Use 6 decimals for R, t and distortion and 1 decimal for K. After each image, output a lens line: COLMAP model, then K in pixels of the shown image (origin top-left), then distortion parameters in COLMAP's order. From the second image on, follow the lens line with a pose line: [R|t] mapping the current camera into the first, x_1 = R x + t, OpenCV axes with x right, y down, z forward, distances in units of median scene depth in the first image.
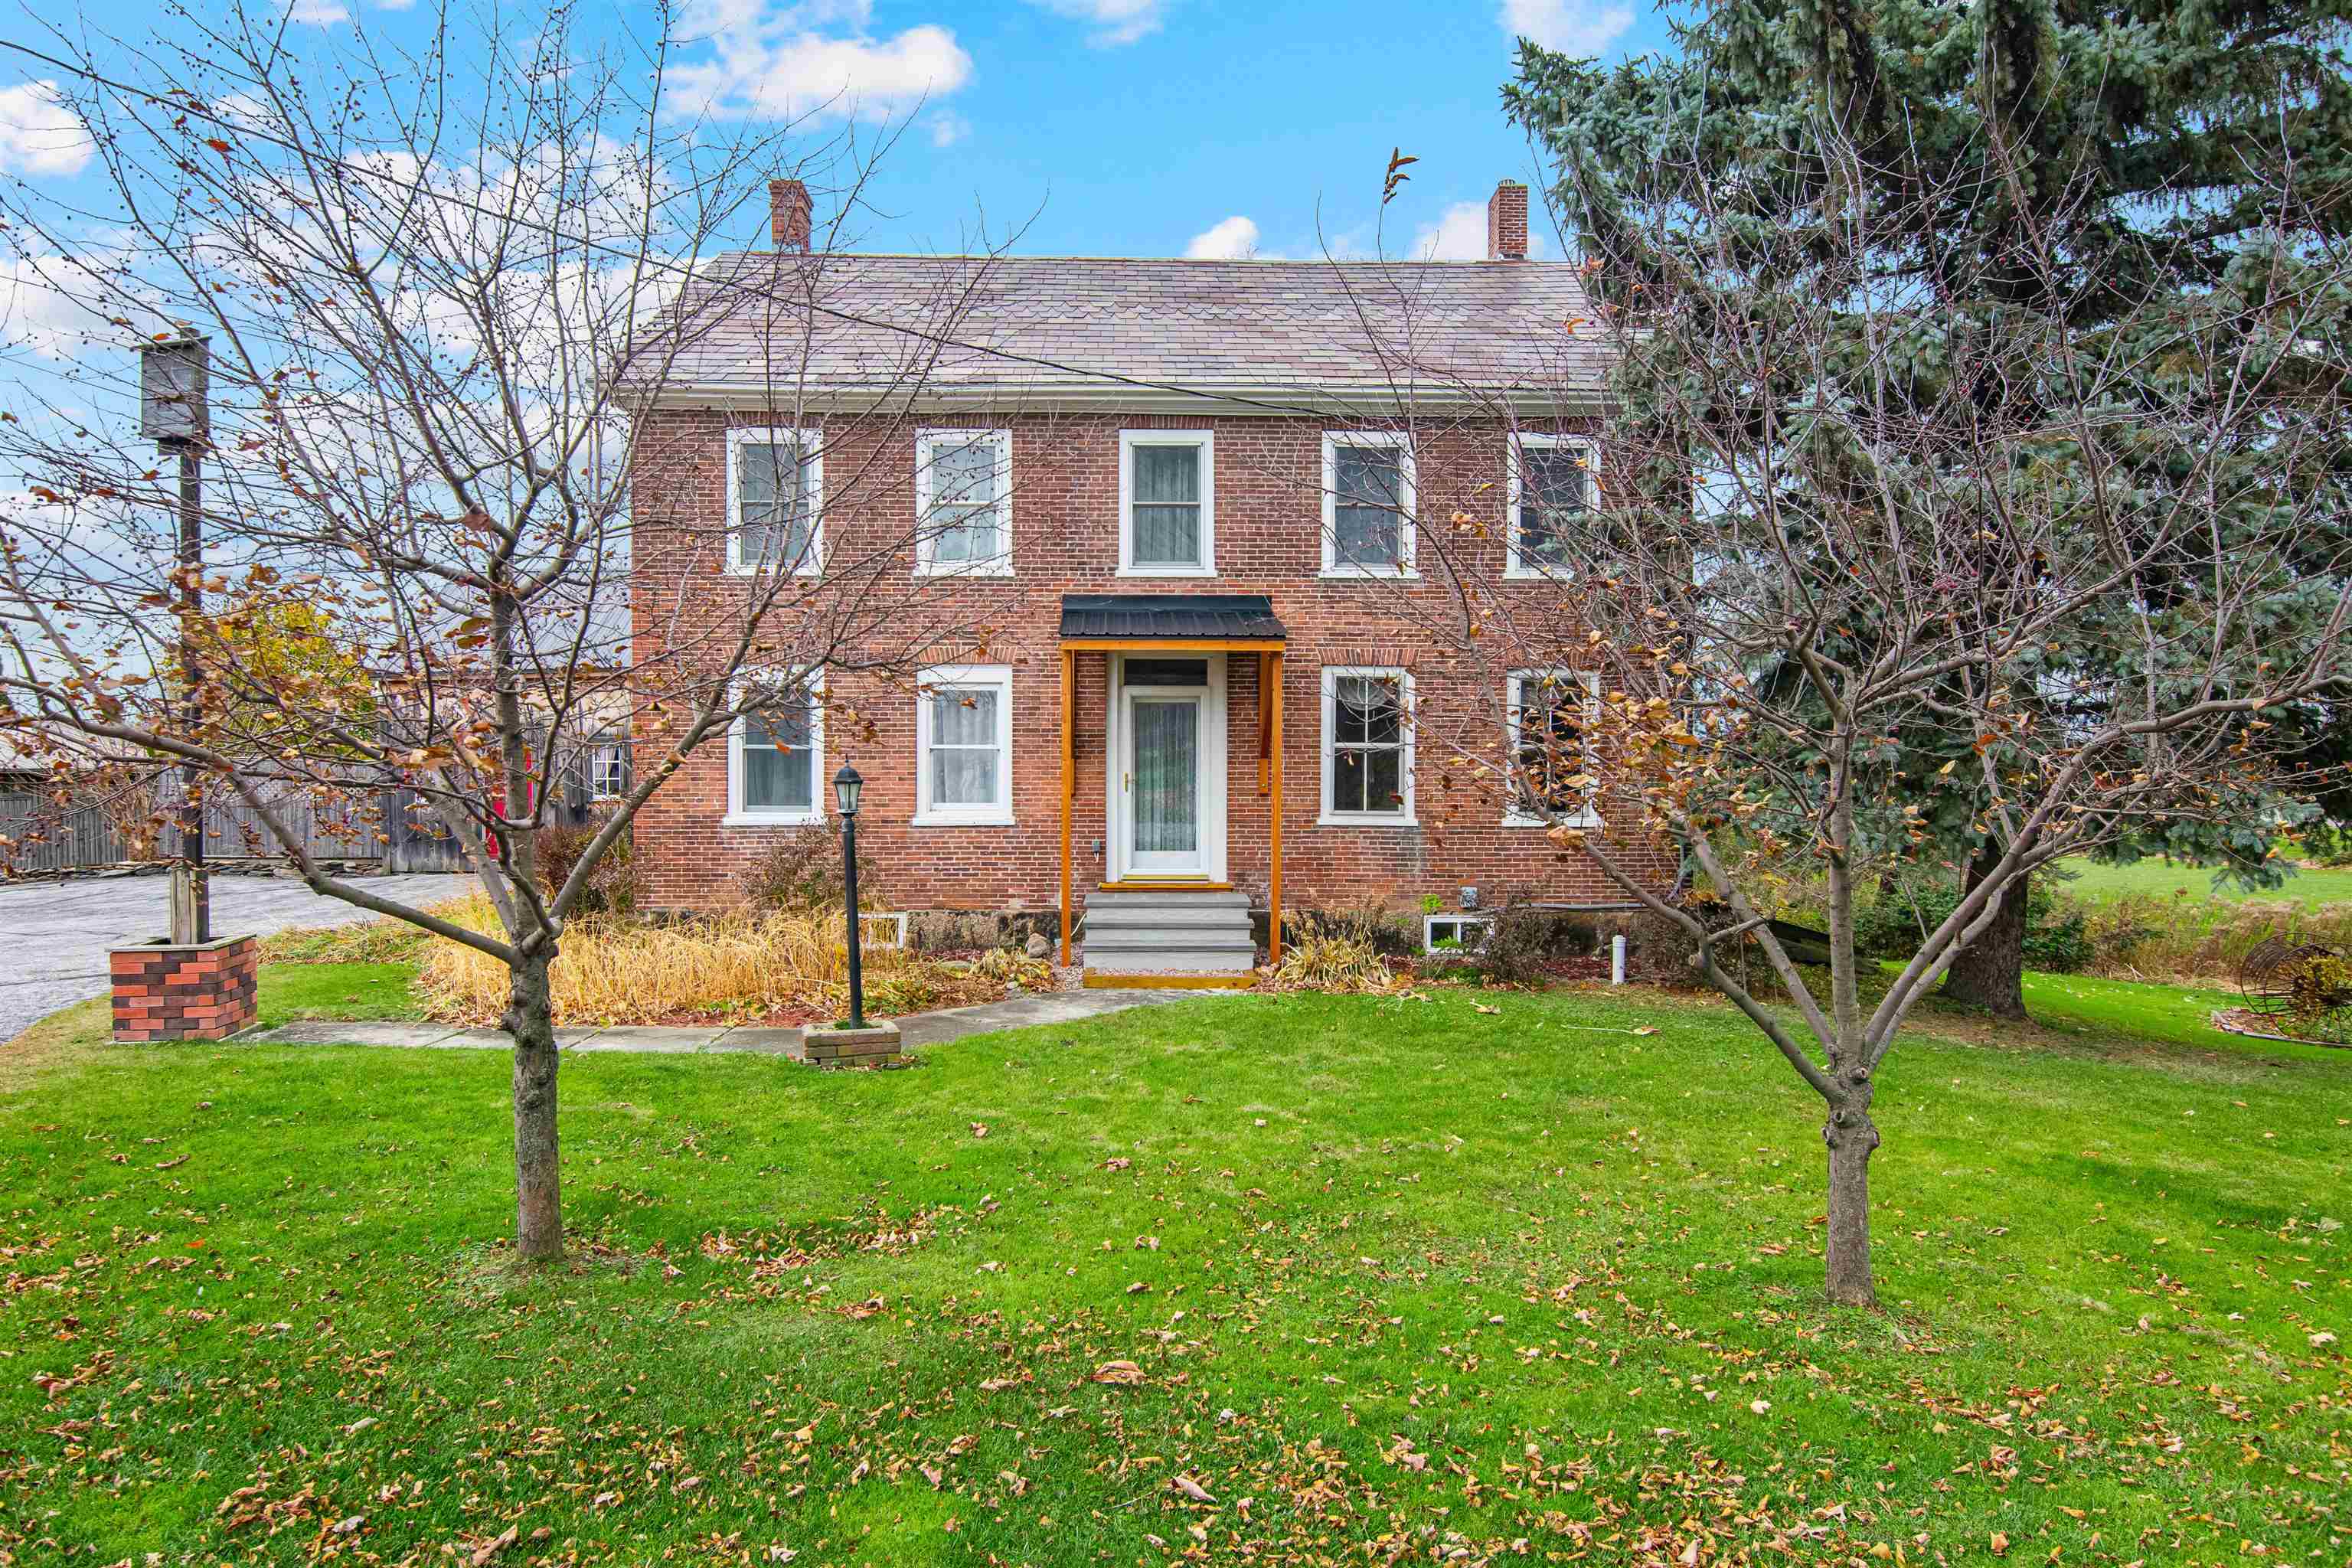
lens RADIAL K [[1389.6, 0, 1176.0], [0, 1389.6, 784.0], [0, 0, 1]] dist [0.000019, -0.000479]
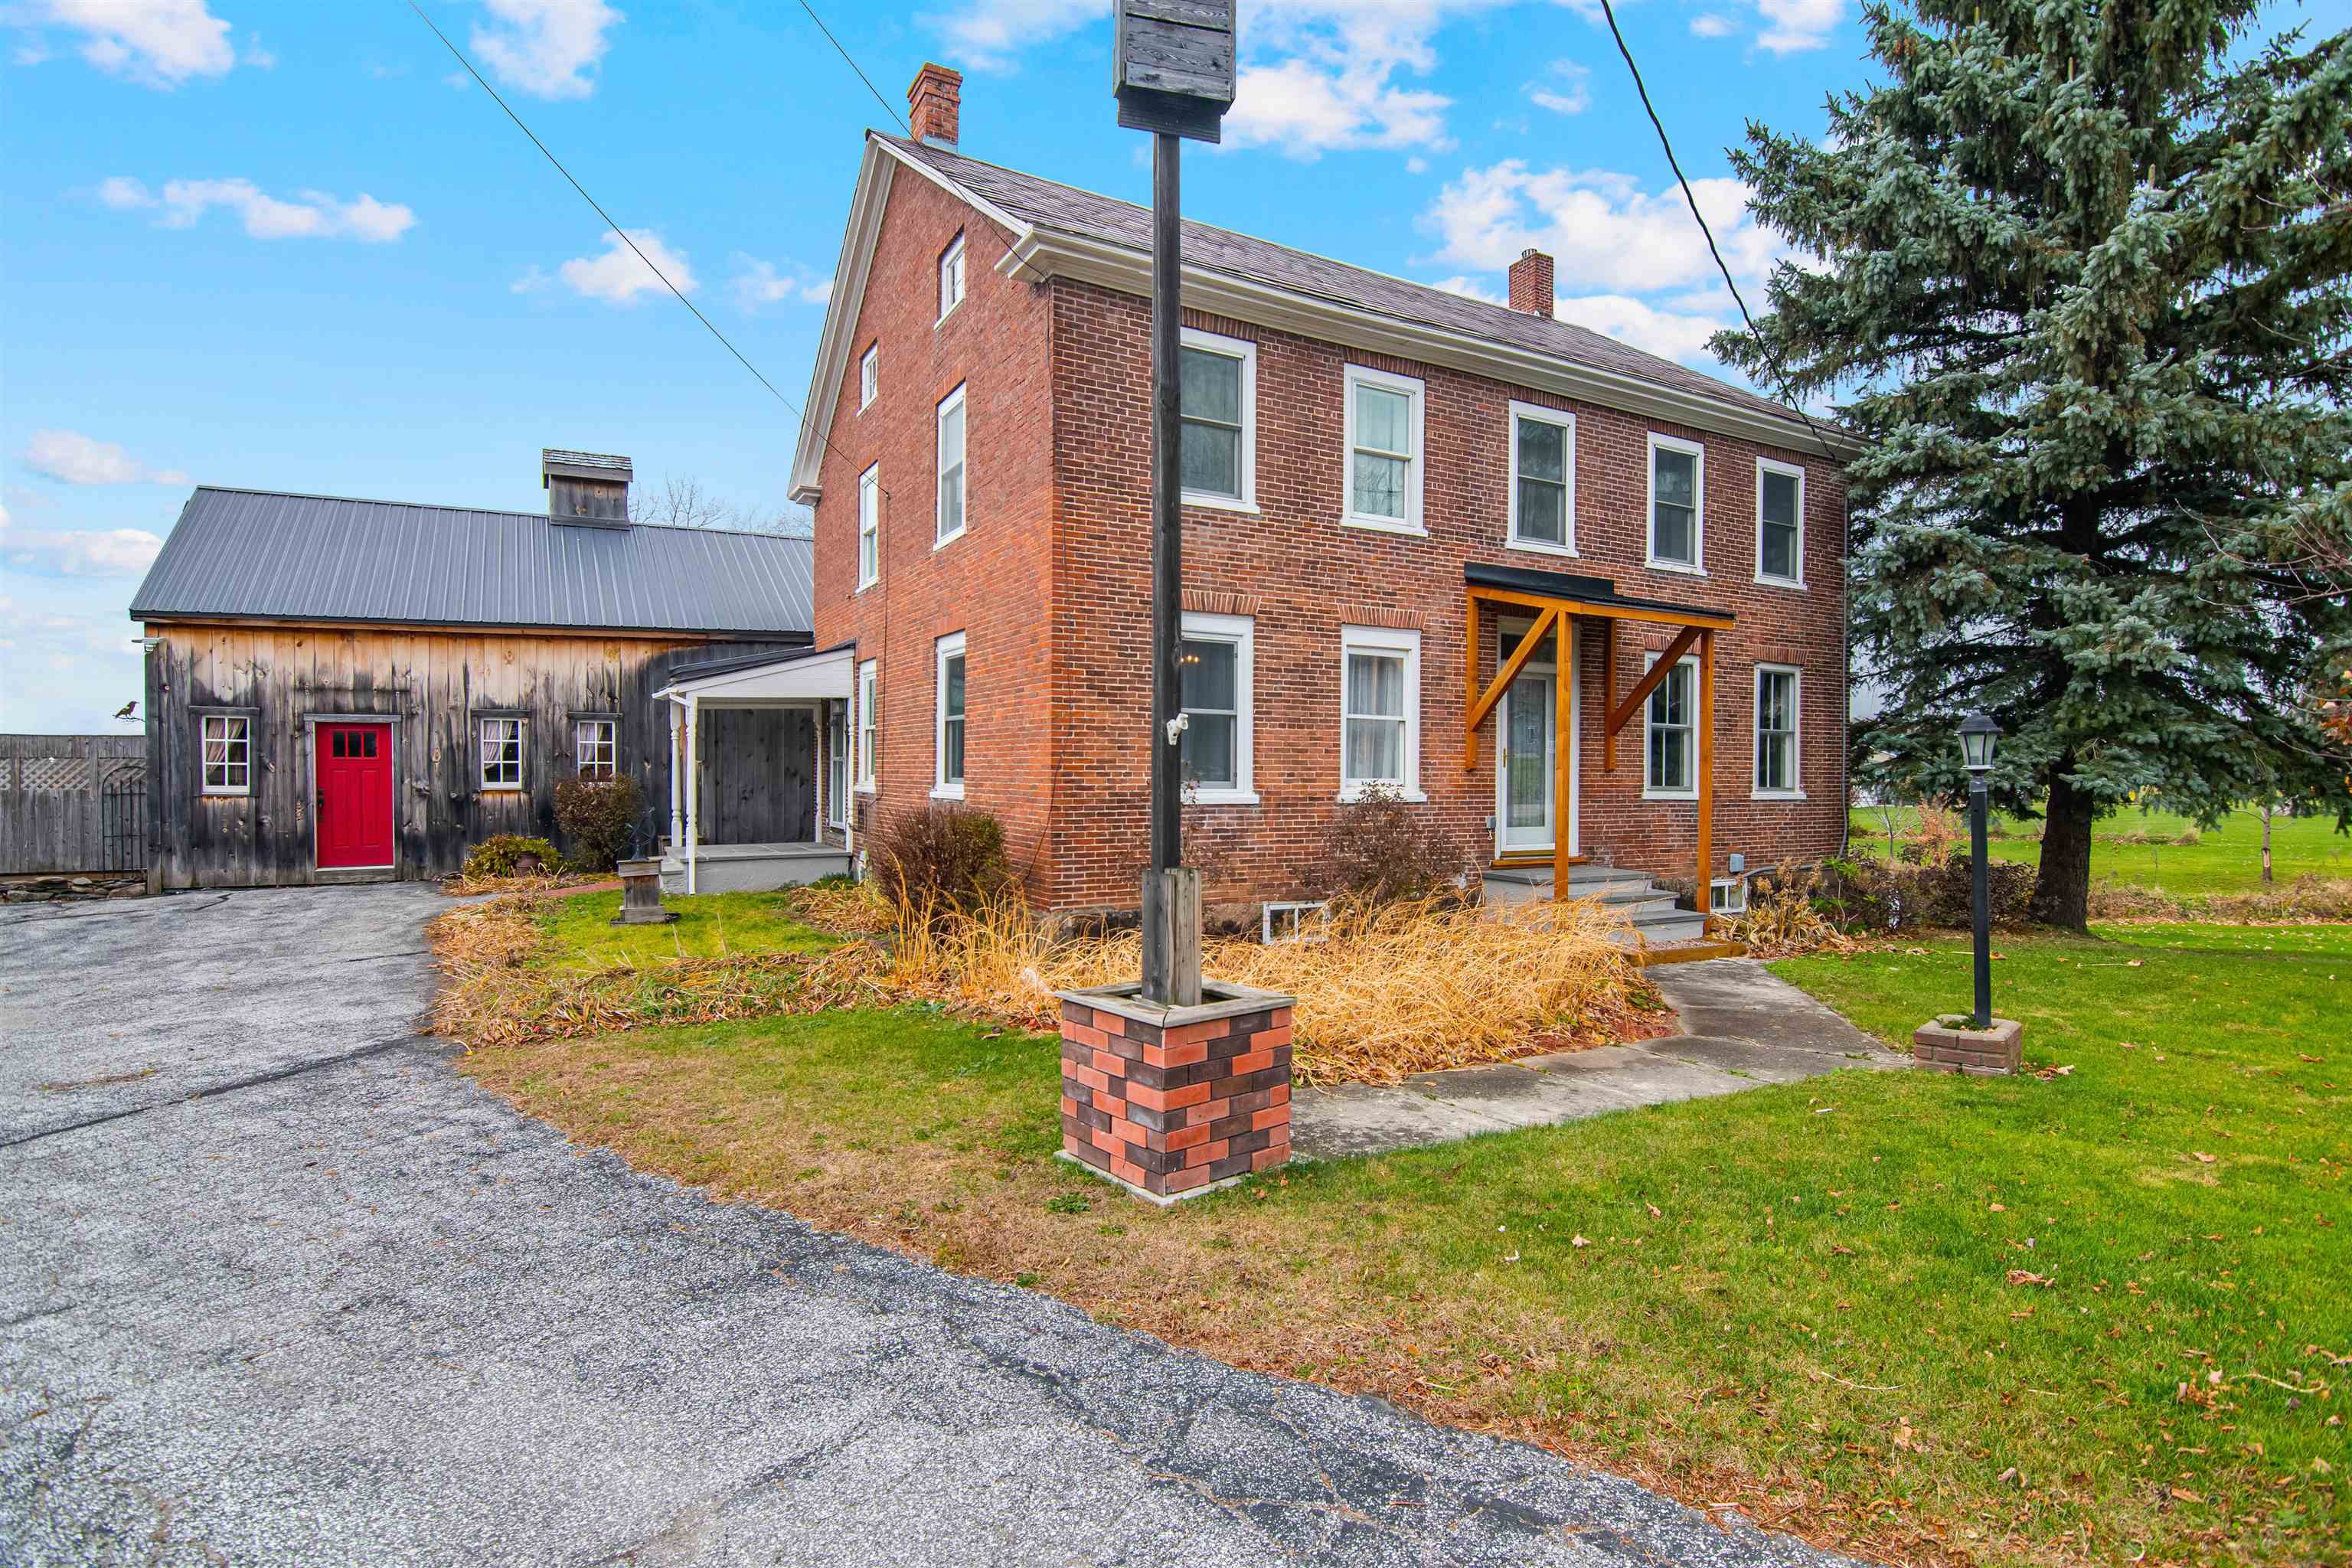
lens RADIAL K [[1138.7, 0, 1176.0], [0, 1138.7, 784.0], [0, 0, 1]] dist [-0.002143, -0.014007]
pose [[0.884902, -0.000358, 0.465778, -0.622875], [0.002258, 0.999991, -0.003522, 0.019671], [-0.465773, 0.004169, 0.884895, 0.397312]]
